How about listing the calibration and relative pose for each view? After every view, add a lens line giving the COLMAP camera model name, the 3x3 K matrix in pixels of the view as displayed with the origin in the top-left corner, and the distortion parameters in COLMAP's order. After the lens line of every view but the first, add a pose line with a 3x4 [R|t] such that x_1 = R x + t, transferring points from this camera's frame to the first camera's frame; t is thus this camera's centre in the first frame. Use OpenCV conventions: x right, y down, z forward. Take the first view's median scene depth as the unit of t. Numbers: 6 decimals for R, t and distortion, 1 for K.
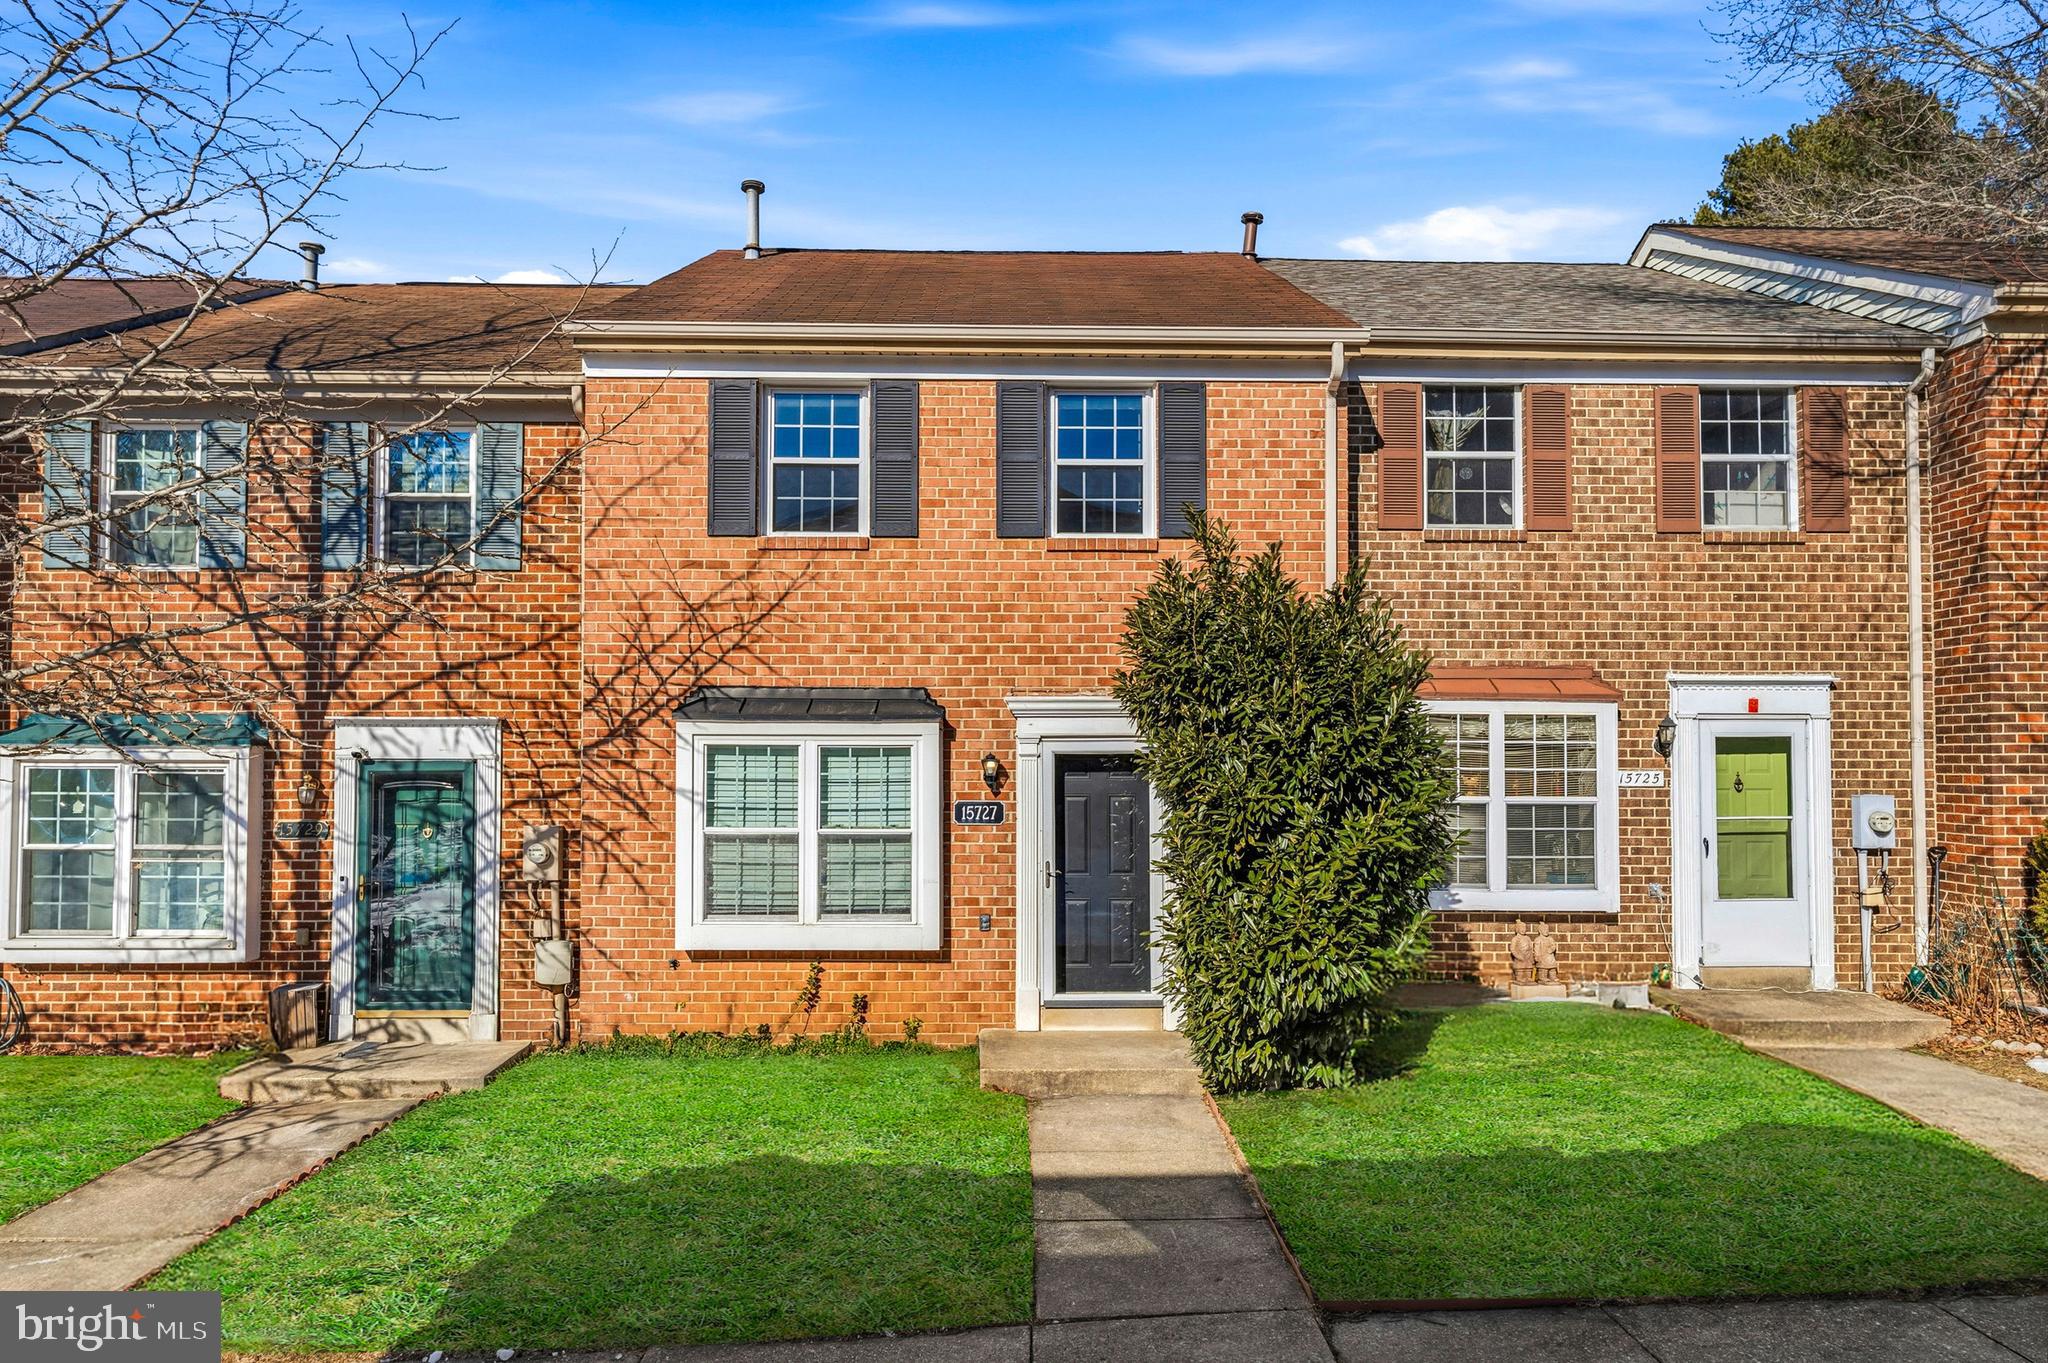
lens RADIAL K [[1340.1, 0, 1020.0], [0, 1340.1, 682.0], [0, 0, 1]] dist [-0.001171, -0.004473]
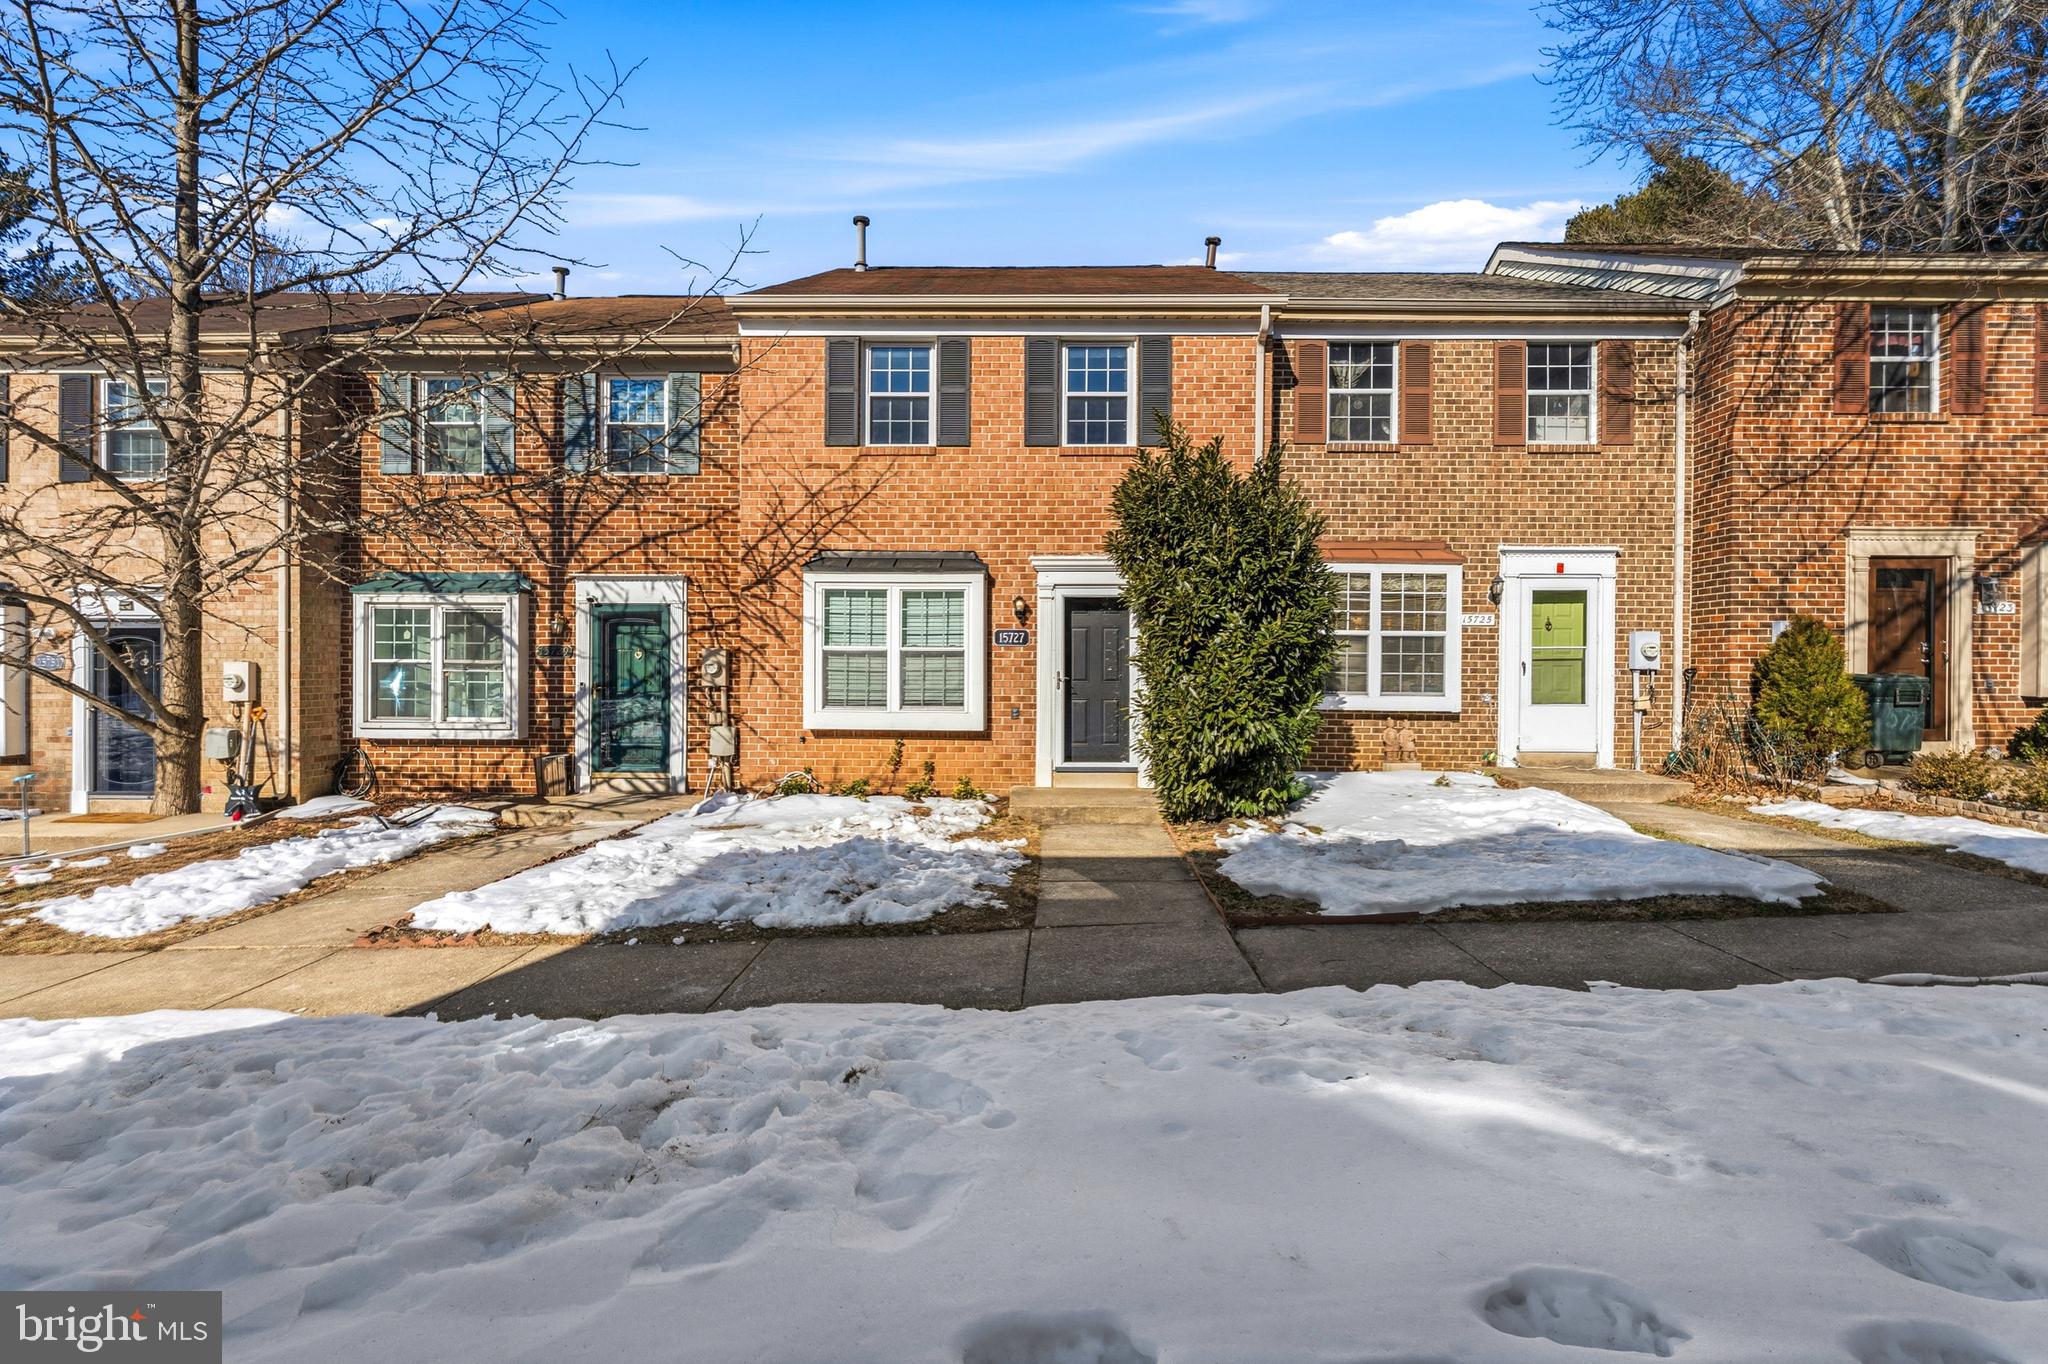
lens RADIAL K [[934.8, 0, 1027.5], [0, 934.8, 681.5], [0, 0, 1]] dist [-0.008920, -0.001229]
pose [[0.999196, 0.005817, -0.039671, 0.026691], [-0.004299, 0.999259, 0.038257, 0.103940], [0.039864, -0.038055, 0.998480, -0.007739]]
